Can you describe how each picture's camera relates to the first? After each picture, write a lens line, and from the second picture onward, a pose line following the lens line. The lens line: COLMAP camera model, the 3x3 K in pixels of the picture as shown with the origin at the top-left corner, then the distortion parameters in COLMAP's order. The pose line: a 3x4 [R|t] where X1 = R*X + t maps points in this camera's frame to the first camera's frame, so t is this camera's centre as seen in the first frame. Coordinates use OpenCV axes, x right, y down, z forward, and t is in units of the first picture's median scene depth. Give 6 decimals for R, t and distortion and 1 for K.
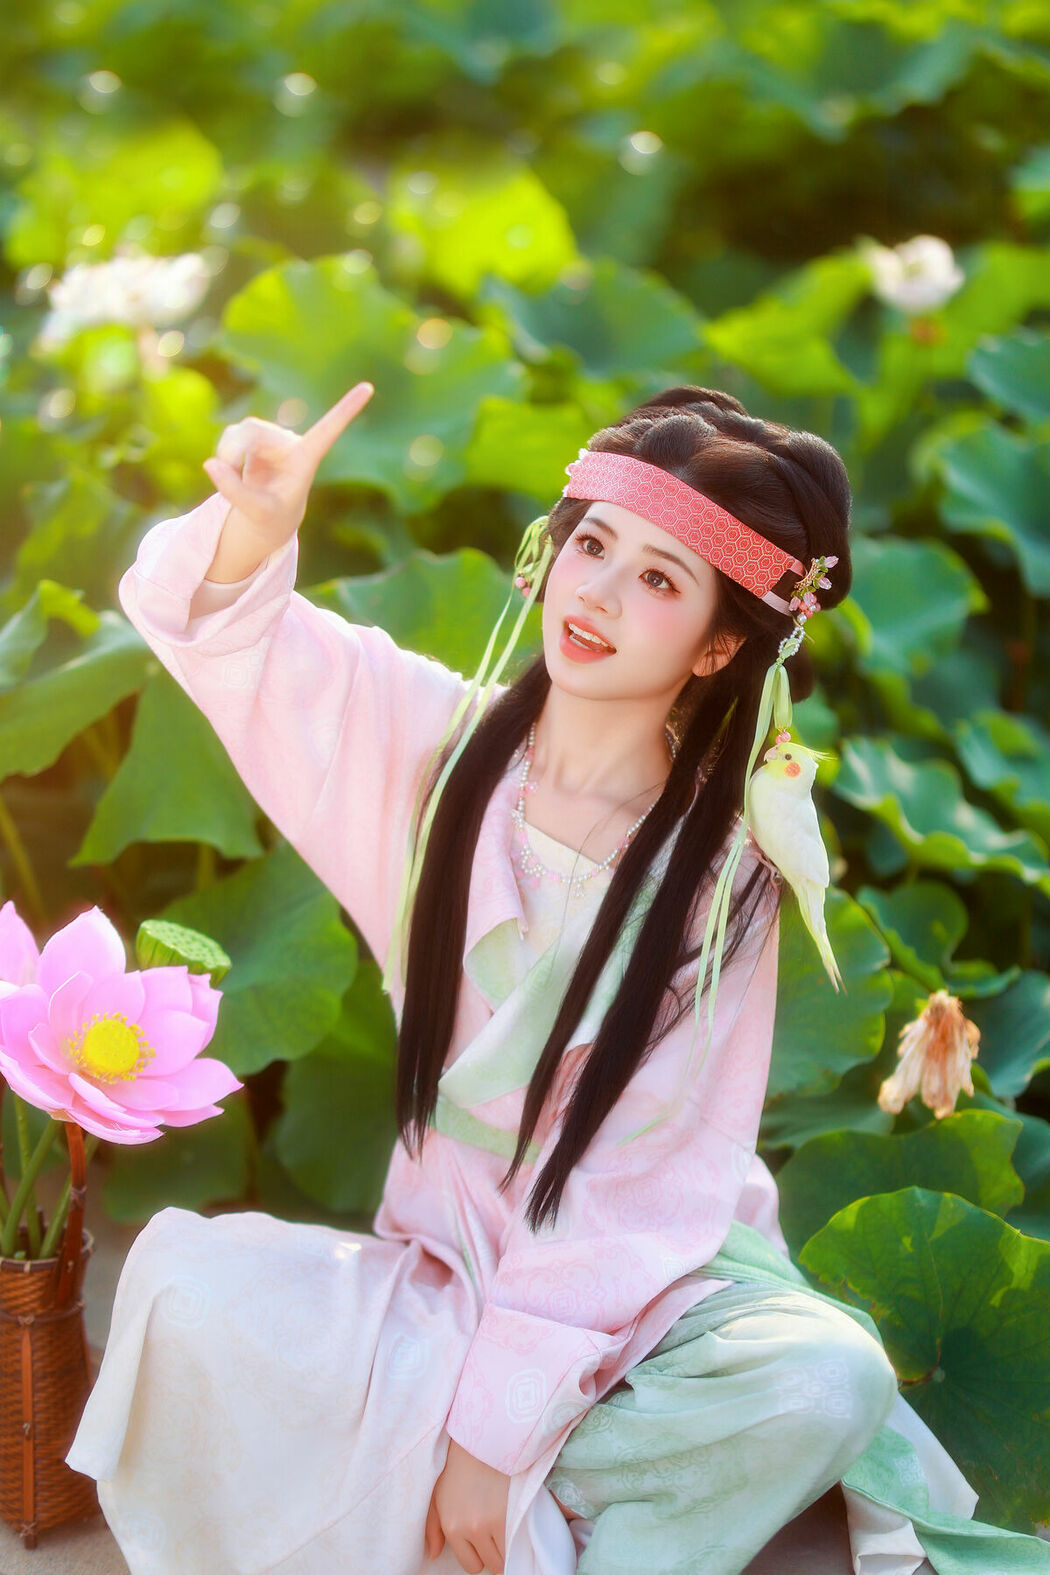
lens RADIAL K [[4017.8, 0, 527.4], [0, 4017.8, 789.3], [0, 0, 1]] dist [0.000031, 0.916954]
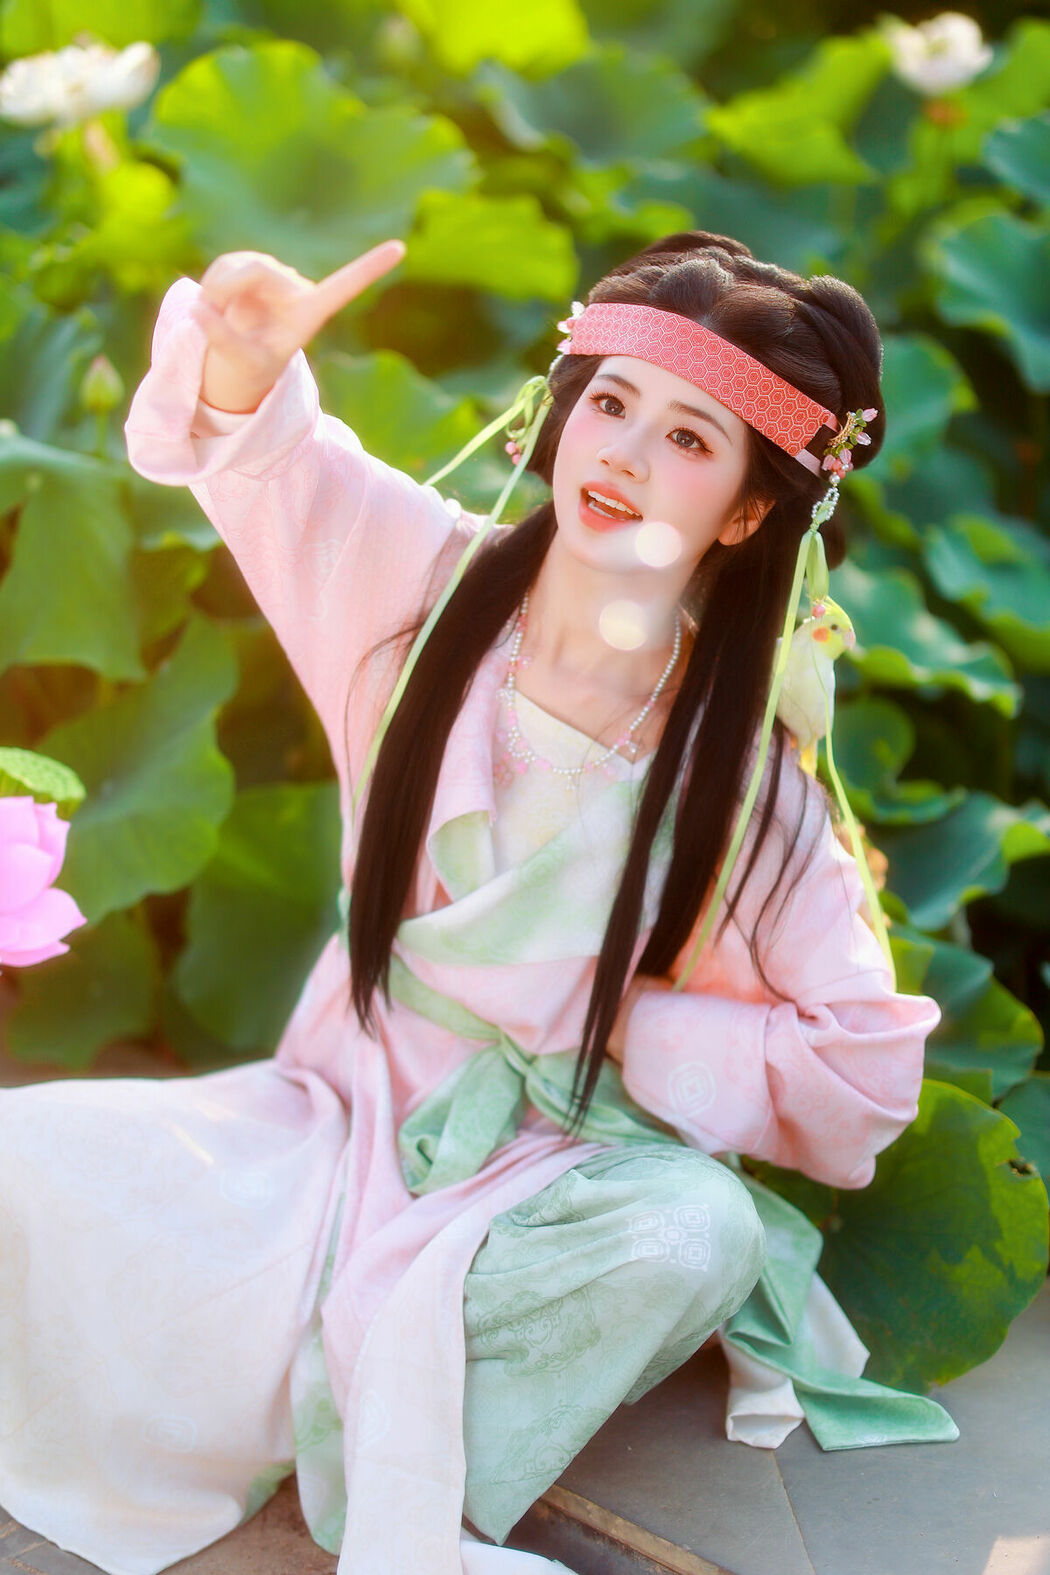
lens RADIAL K [[4017.8, 0, 527.4], [0, 4017.8, 789.3], [0, 0, 1]] dist [0.000031, 0.916954]
pose [[0.998335, -0.004703, -0.057493, 0.075648], [0.007615, 0.998693, 0.050534, -0.004330], [0.057180, -0.050887, 0.997066, 0.052439]]
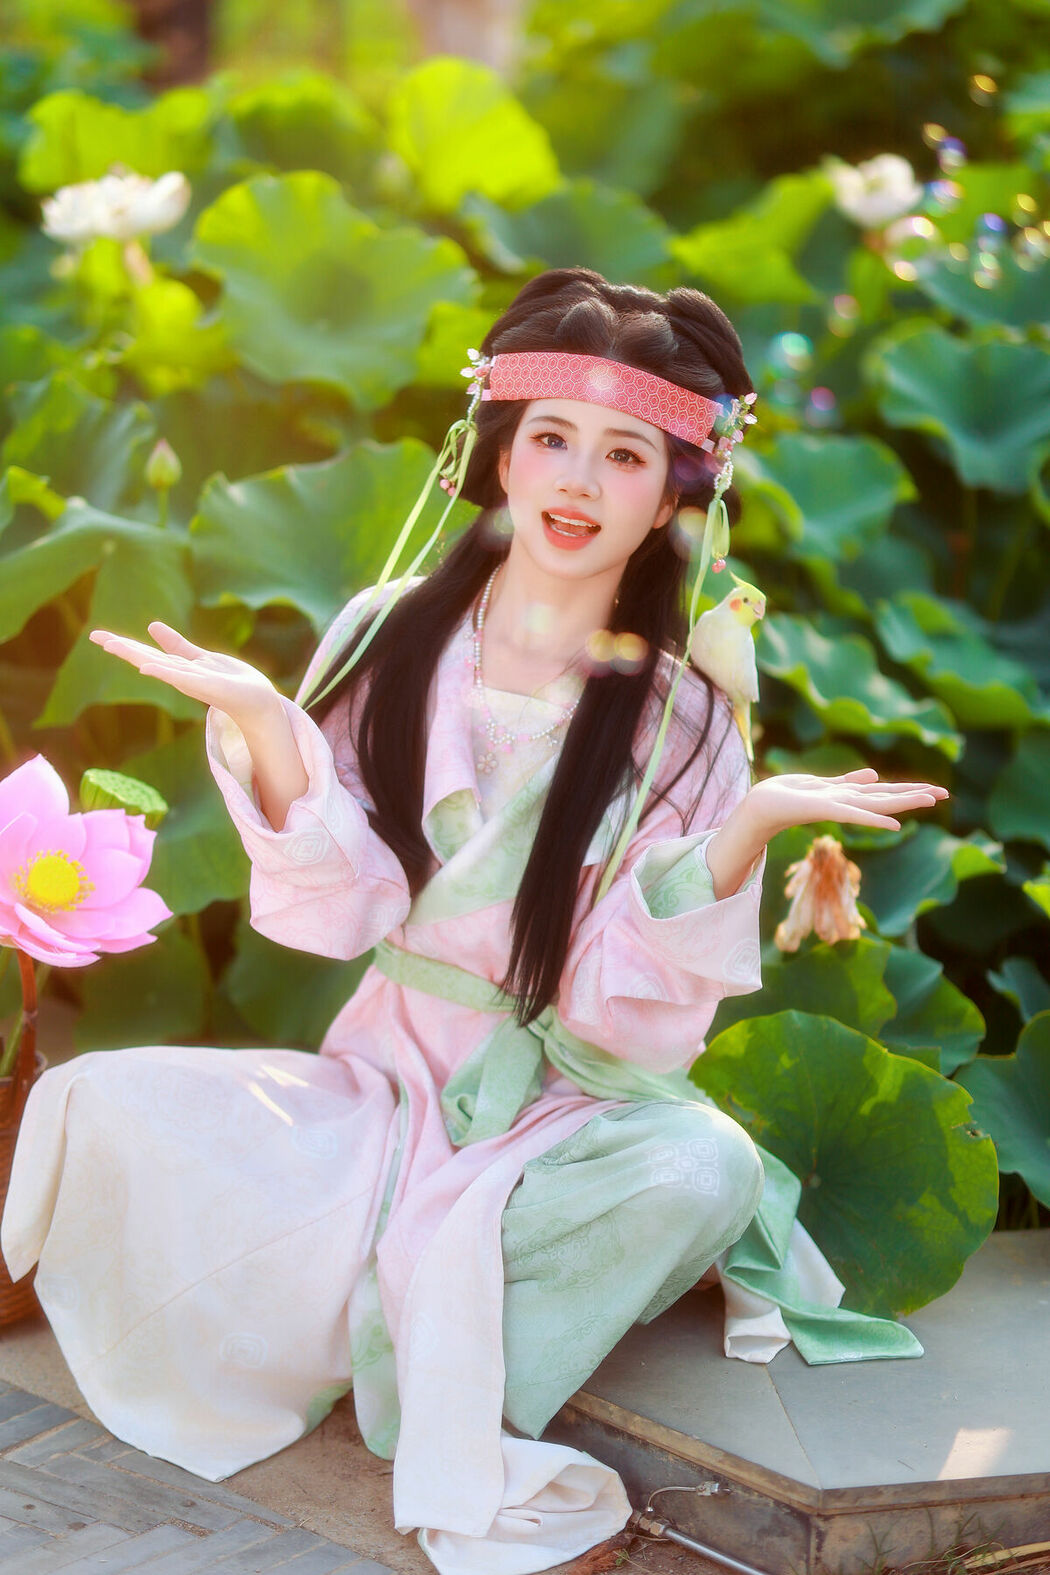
lens RADIAL K [[4017.8, 0, 527.4], [0, 4017.8, 789.3], [0, 0, 1]] dist [0.000031, 0.916954]
pose [[0.999526, -0.004245, -0.030485, 0.051799], [0.004645, 0.999904, 0.013064, 0.021507], [0.030427, -0.013199, 0.999450, -0.085773]]
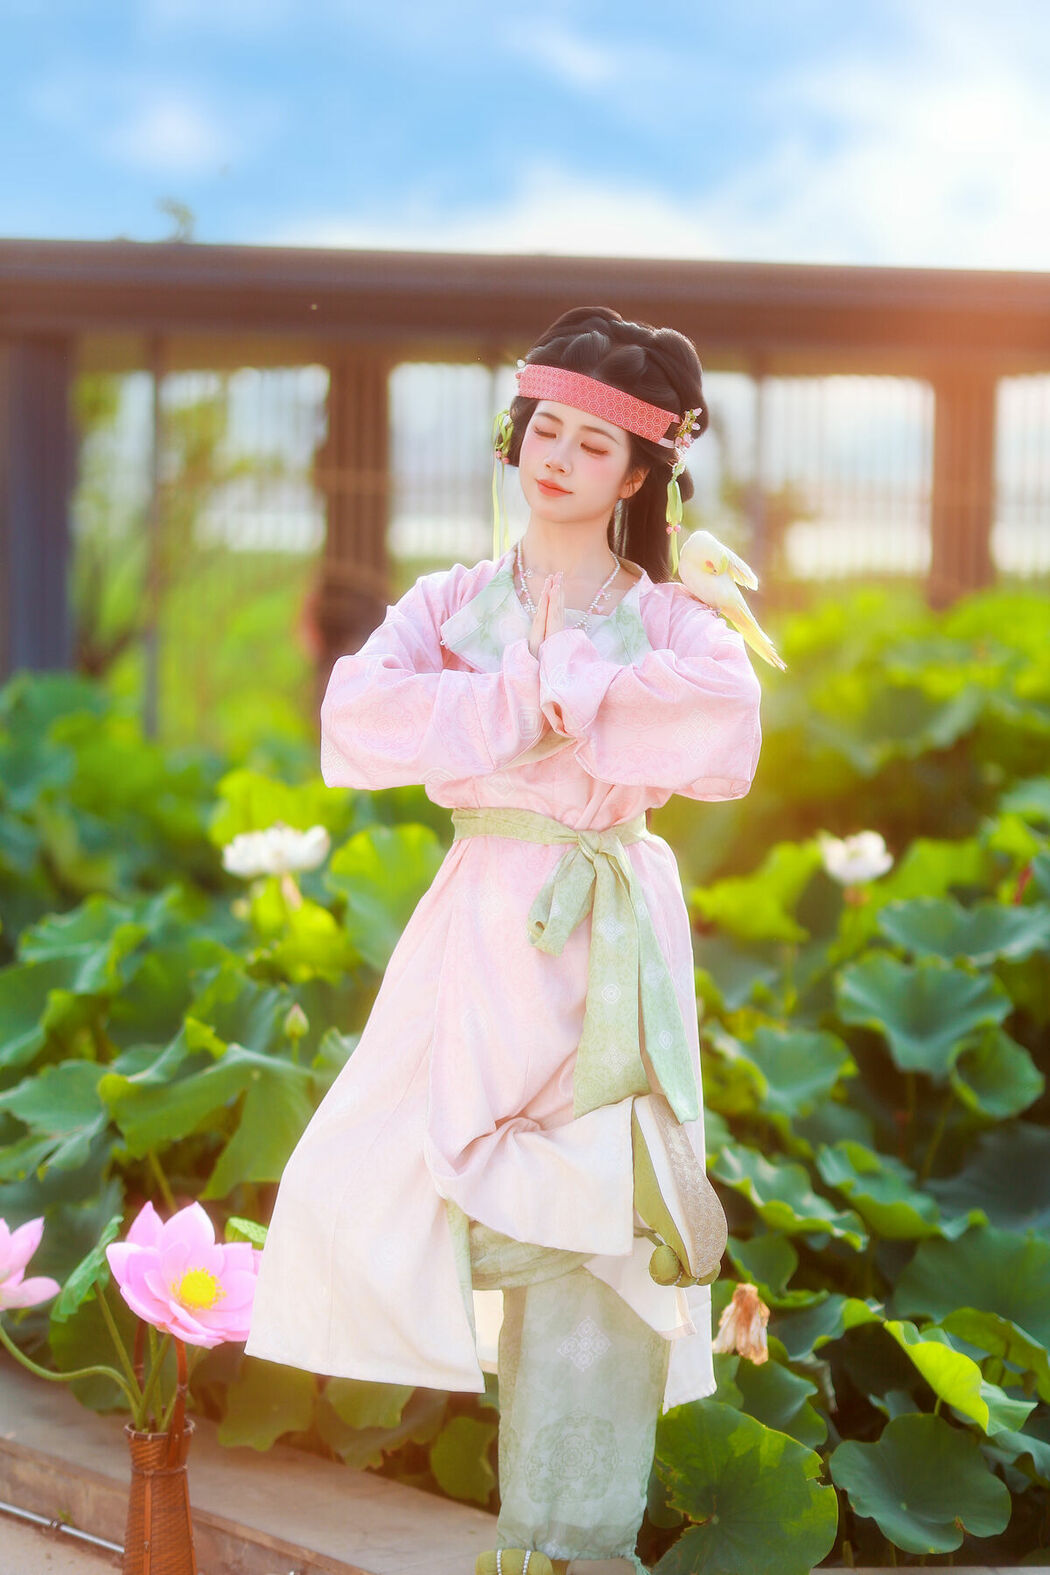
lens RADIAL K [[3846.7, 0, 525.6], [0, 3846.7, 787.4], [0, 0, 1]] dist [0.055407, 0.385268]
pose [[0.996977, 0.010079, -0.077039, 0.121175], [-0.022693, 0.986088, -0.164665, 0.100242], [0.074308, 0.165916, 0.983336, -0.461566]]
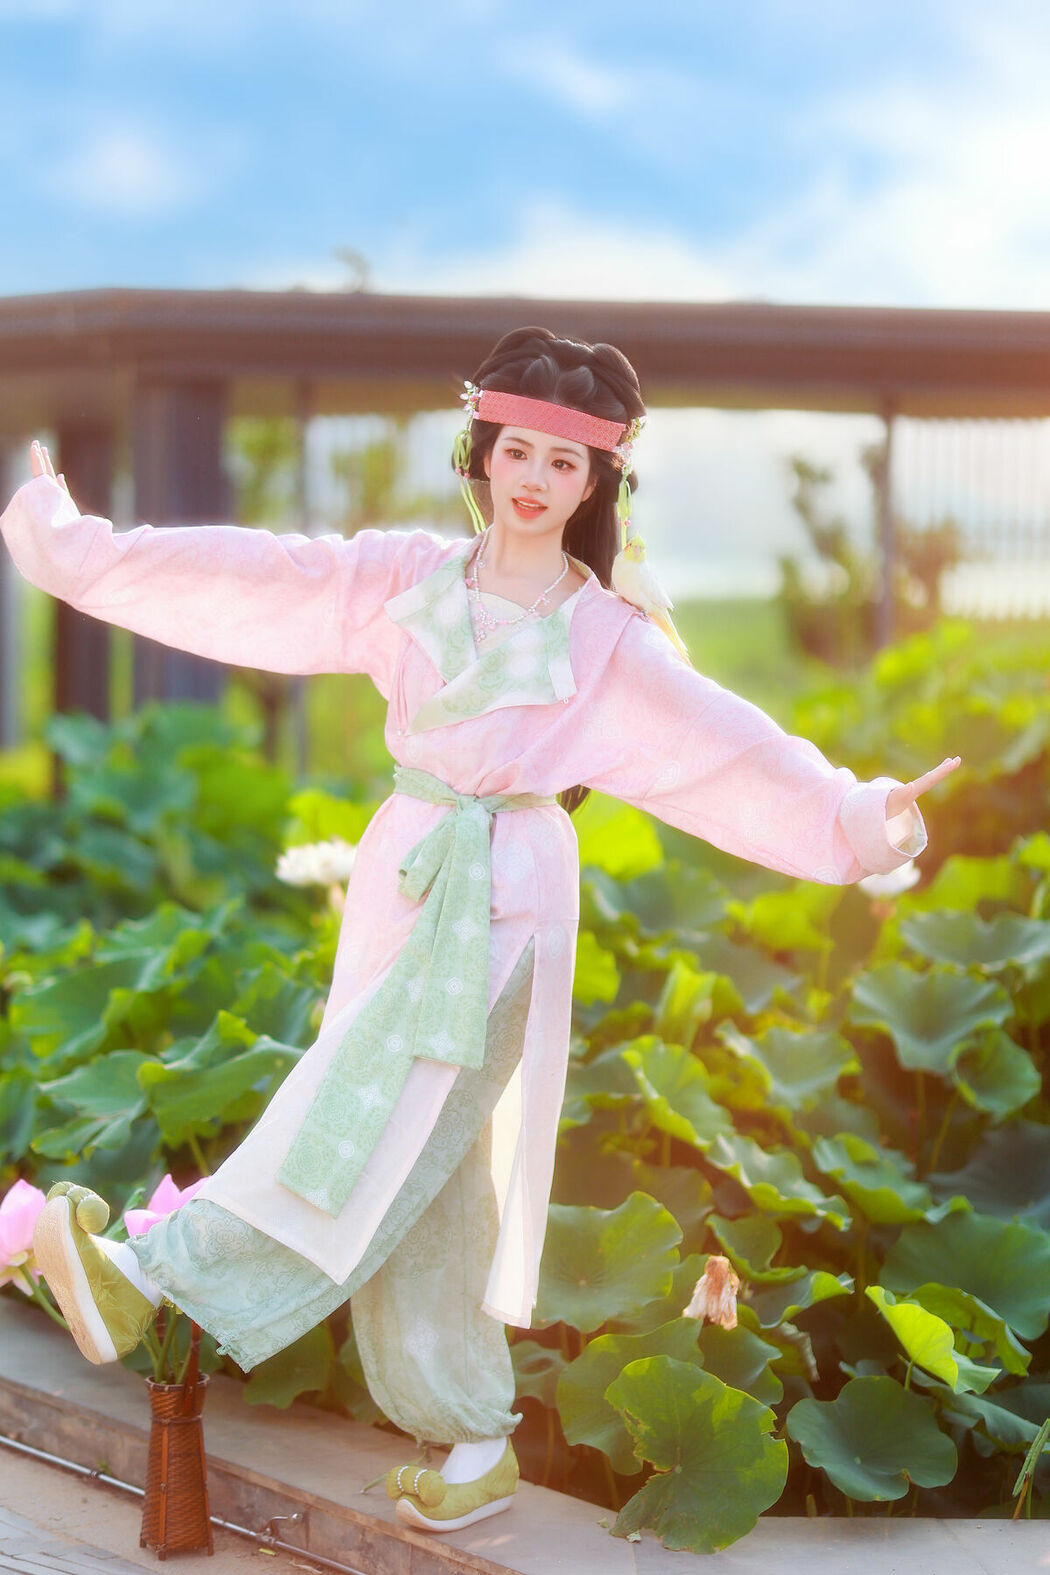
lens RADIAL K [[3821.2, 0, 525.9], [0, 3821.2, 781.9], [0, 0, 1]] dist [0.064792, 0.366557]
pose [[0.991090, 0.012505, -0.132607, 0.216289], [-0.035833, 0.983912, -0.175023, 0.128363], [0.128285, 0.178215, 0.975593, -0.563344]]
